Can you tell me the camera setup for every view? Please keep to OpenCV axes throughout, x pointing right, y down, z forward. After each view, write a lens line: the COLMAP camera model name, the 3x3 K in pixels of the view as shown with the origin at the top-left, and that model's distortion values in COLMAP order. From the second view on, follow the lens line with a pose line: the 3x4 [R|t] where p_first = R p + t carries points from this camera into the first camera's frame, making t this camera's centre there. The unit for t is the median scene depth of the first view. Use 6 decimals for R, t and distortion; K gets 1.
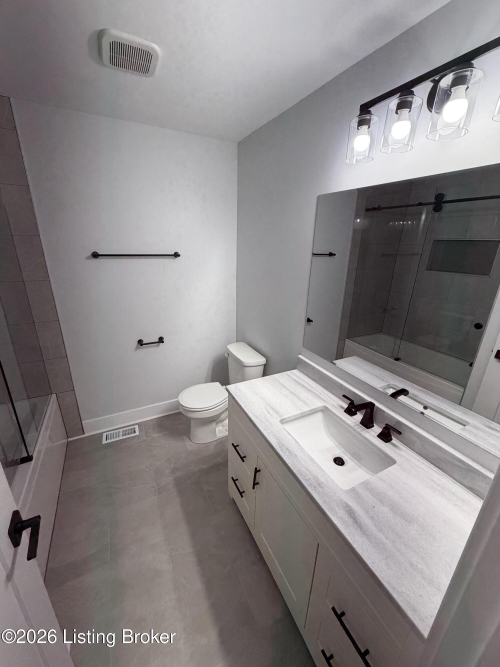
lens RADIAL K [[265.4, 0, 249.4], [0, 265.4, 334.1], [0, 0, 1]] dist [0.001485, 0.000240]
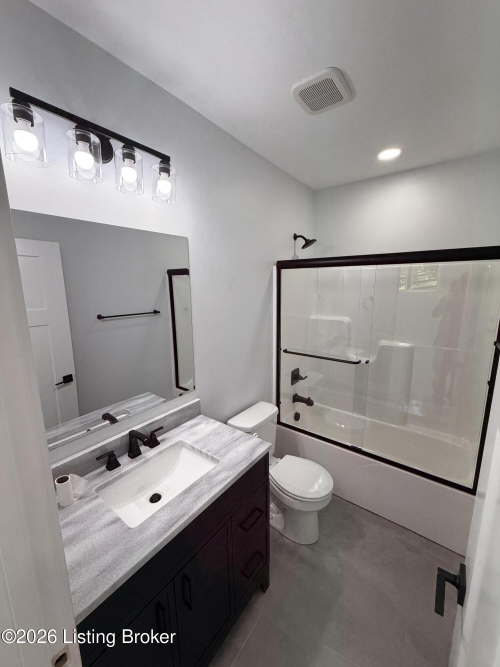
lens RADIAL K [[265.4, 0, 250.8], [0, 265.4, 331.5], [0, 0, 1]] dist [0.001485, 0.000240]
pose [[-0.423766, -0.189682, 0.885688, -0.572643], [0.298556, 0.893930, 0.334294, -0.290125], [-0.855153, 0.406090, -0.322187, 0.869006]]
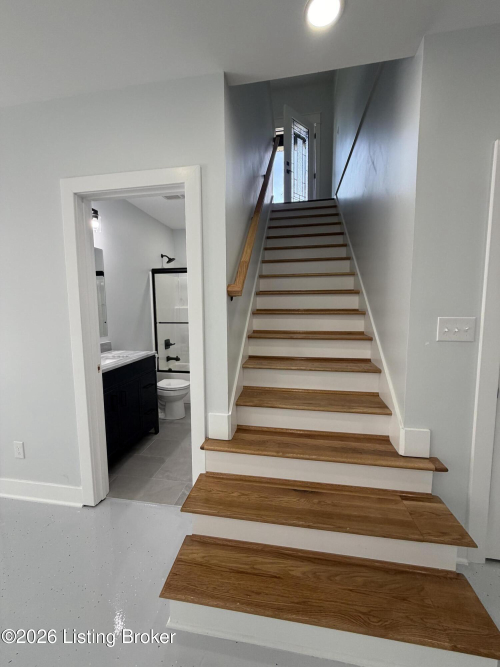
lens RADIAL K [[265.4, 0, 251.9], [0, 265.4, 330.5], [0, 0, 1]] dist [0.001485, 0.000240]
pose [[-0.796540, -0.078662, 0.599446, -1.739308], [0.186335, 0.911293, 0.367185, -0.319593], [-0.575155, 0.404175, -0.711224, 1.720375]]
